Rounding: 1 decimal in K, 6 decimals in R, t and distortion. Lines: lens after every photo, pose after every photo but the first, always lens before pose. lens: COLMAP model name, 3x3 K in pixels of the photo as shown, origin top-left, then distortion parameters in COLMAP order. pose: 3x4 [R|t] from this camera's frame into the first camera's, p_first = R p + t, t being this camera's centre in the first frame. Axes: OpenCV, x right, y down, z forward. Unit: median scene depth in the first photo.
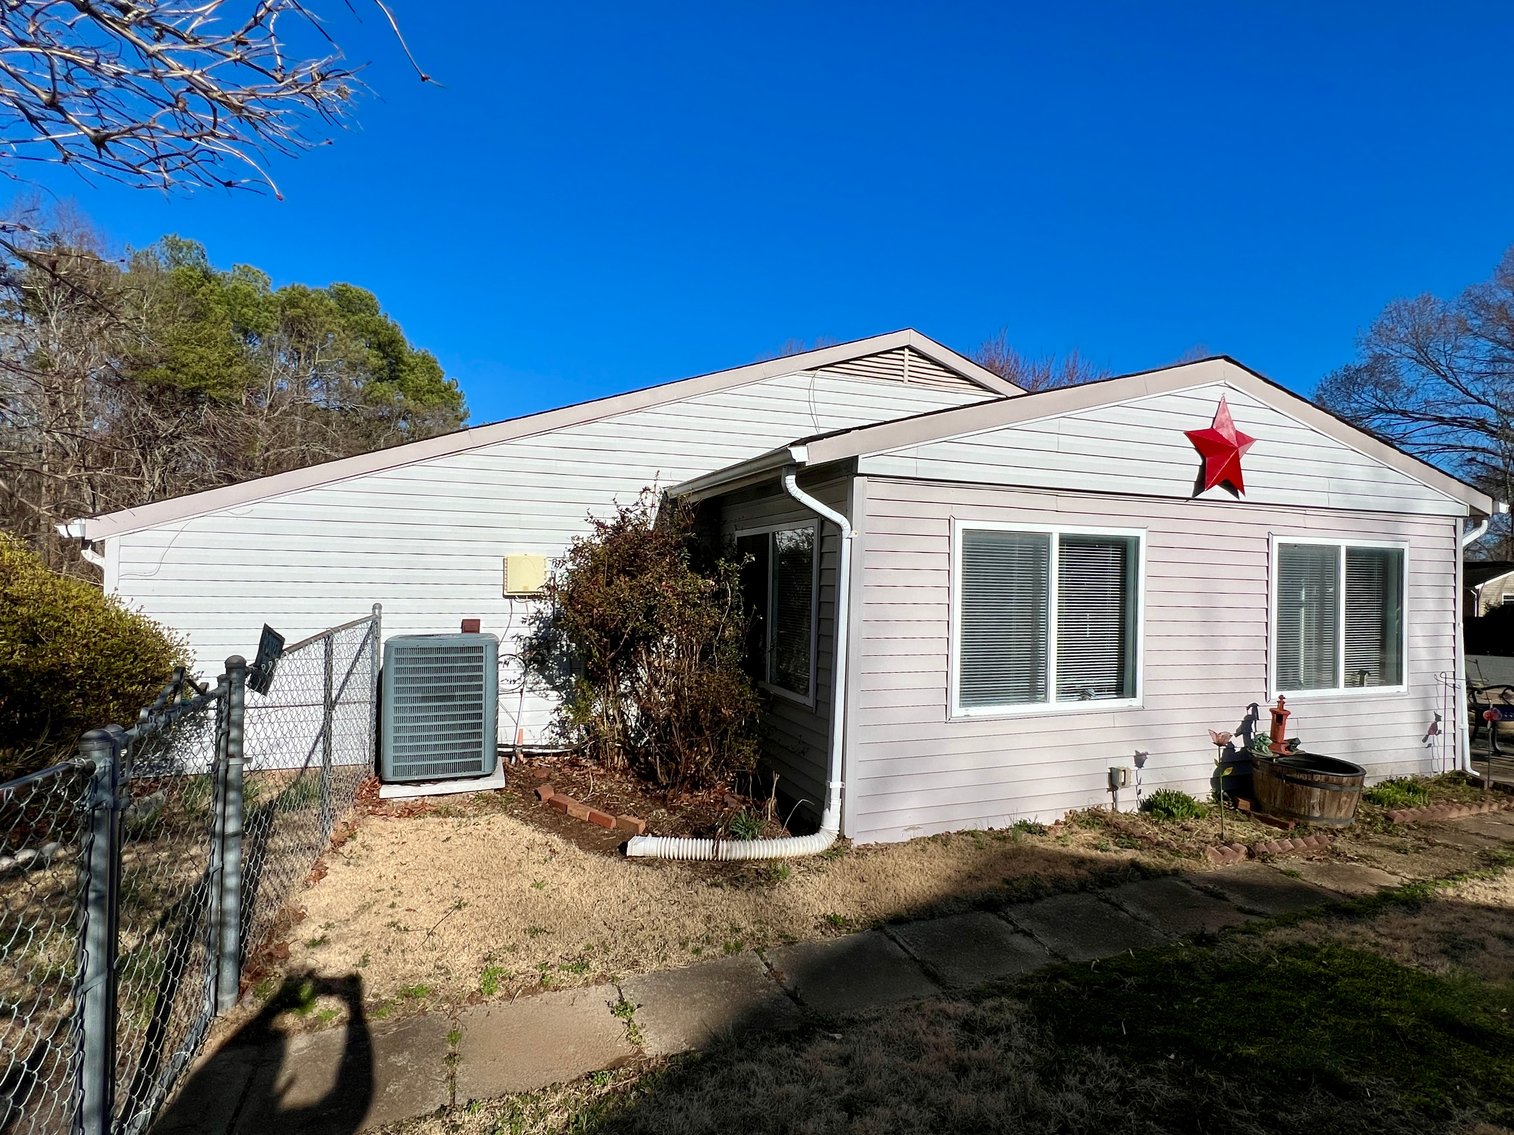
lens RADIAL K [[777.7, 0, 763.6], [0, 777.7, 570.4], [0, 0, 1]] dist [0.000578, -0.000446]
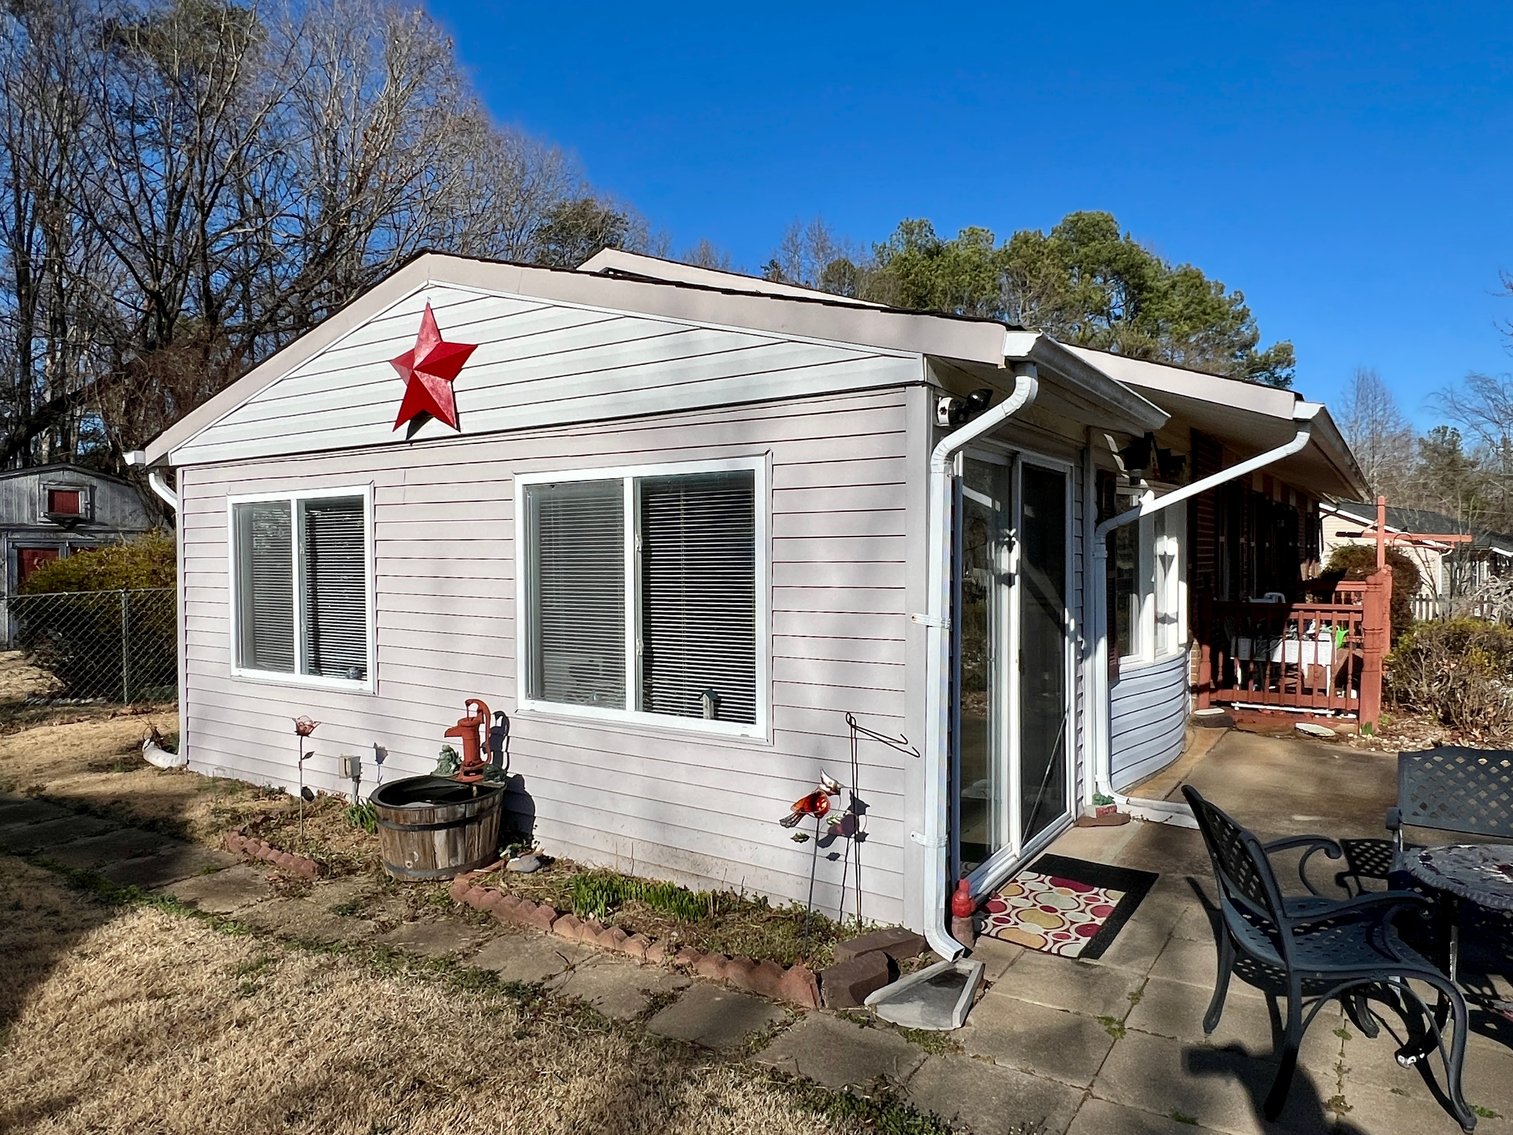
lens RADIAL K [[1032.7, 0, 758.6], [0, 1032.7, 572.4], [0, 0, 1]] dist [-0.000459, -0.000053]
pose [[0.560708, -0.006994, -0.827984, 1.535399], [0.023013, 0.999710, 0.007140, 0.040674], [0.827694, -0.023058, 0.560706, 0.658389]]
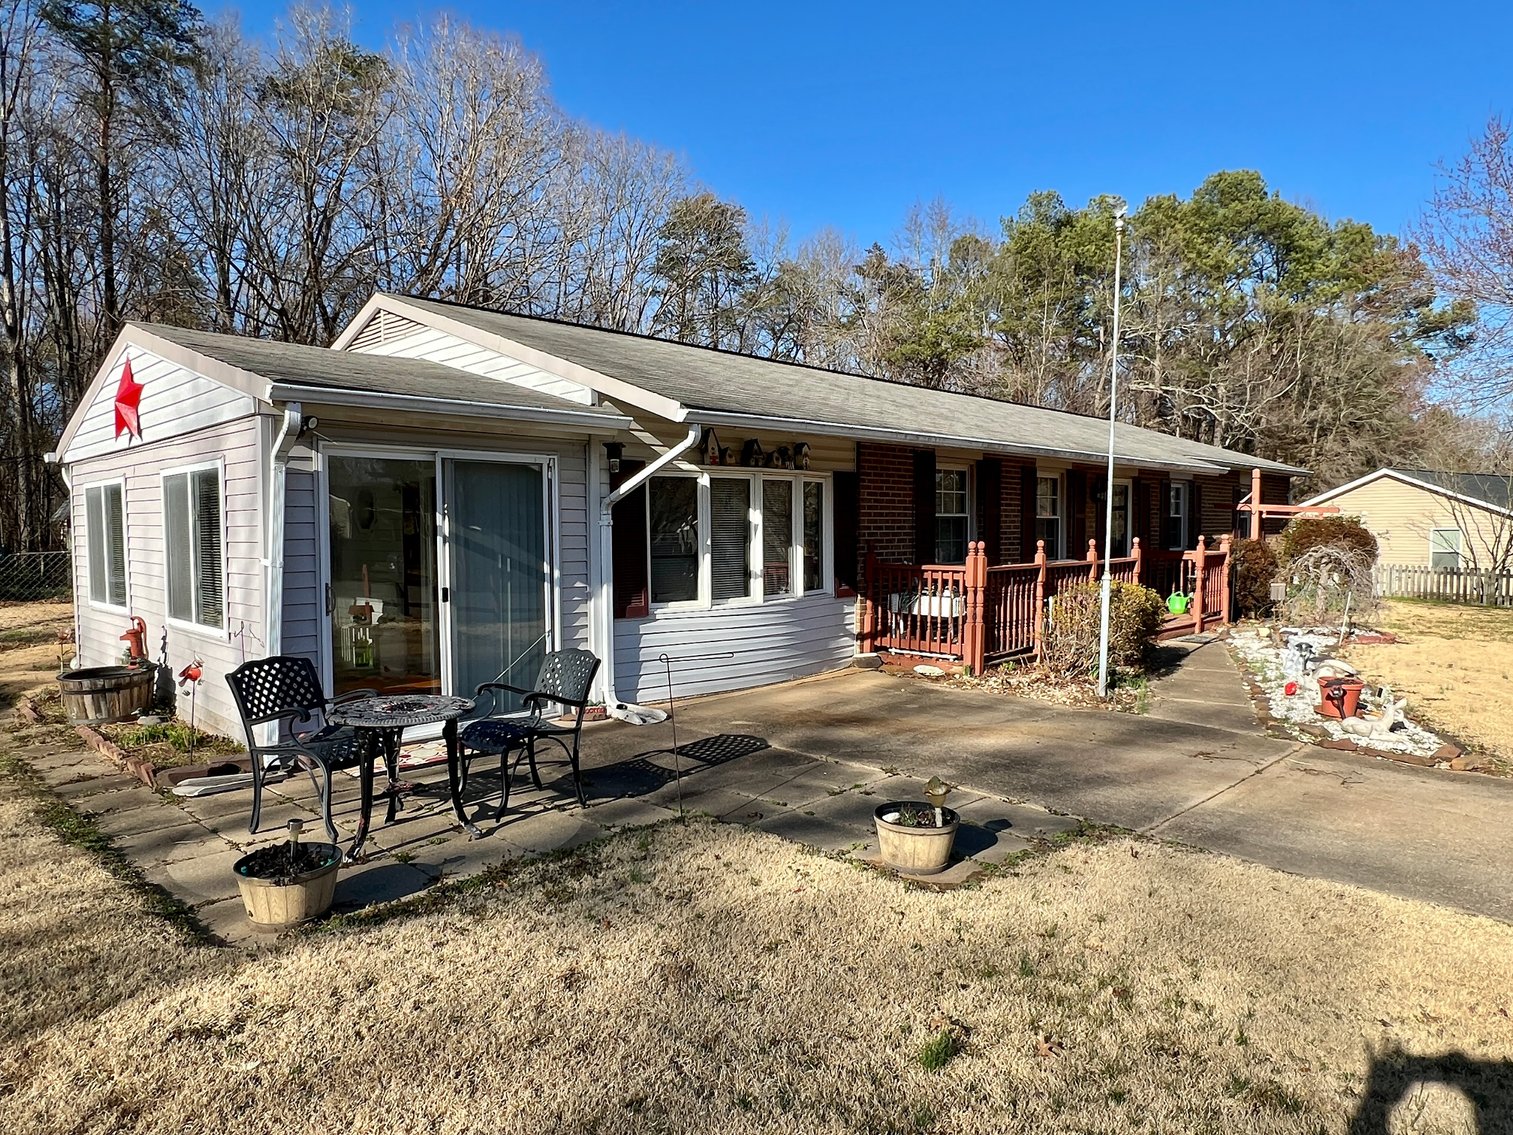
lens RADIAL K [[1032.7, 0, 788.1], [0, 1032.7, 574.9], [0, 0, 1]] dist [-0.000459, -0.000053]
pose [[0.390063, 0.020713, -0.920555, 2.281385], [0.020054, 0.999319, 0.030983, 0.071192], [0.920570, -0.030546, 0.389382, 1.230769]]
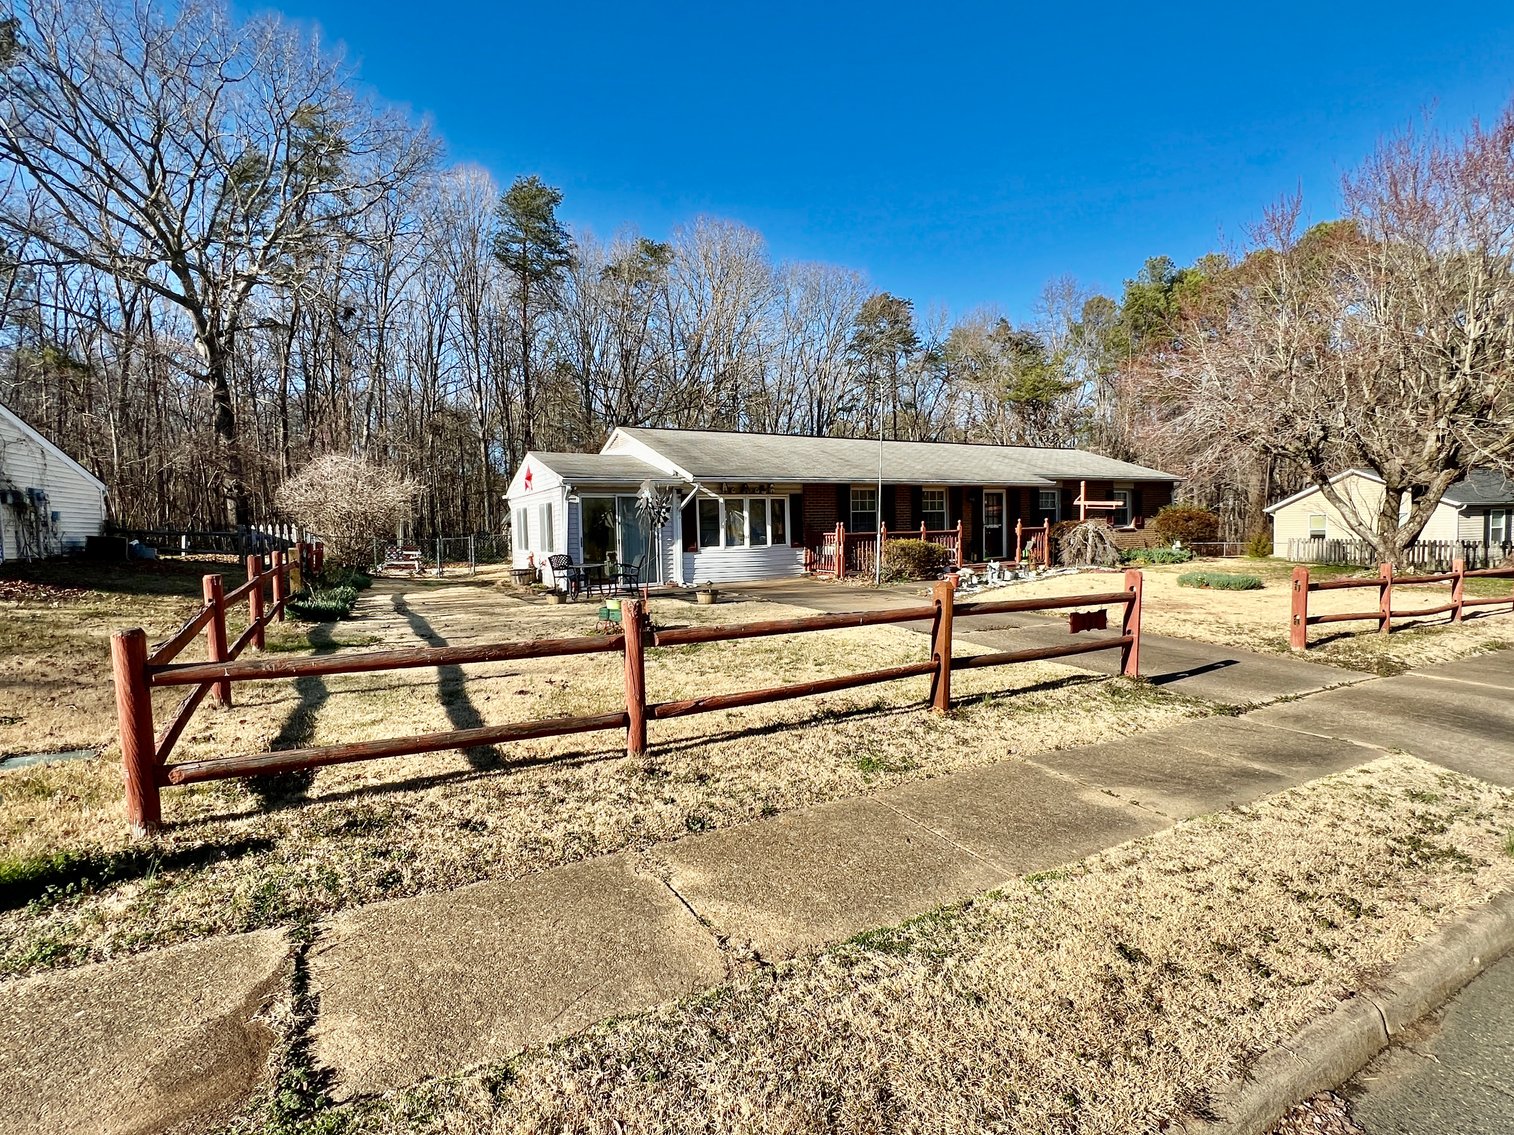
lens RADIAL K [[777.7, 0, 759.8], [0, 777.7, 570.7], [0, 0, 1]] dist [0.000578, -0.000446]
pose [[0.105827, 0.032850, -0.993842, 3.845295], [0.031817, 0.998831, 0.036403, 0.143337], [0.993875, -0.035473, 0.104658, 1.542139]]
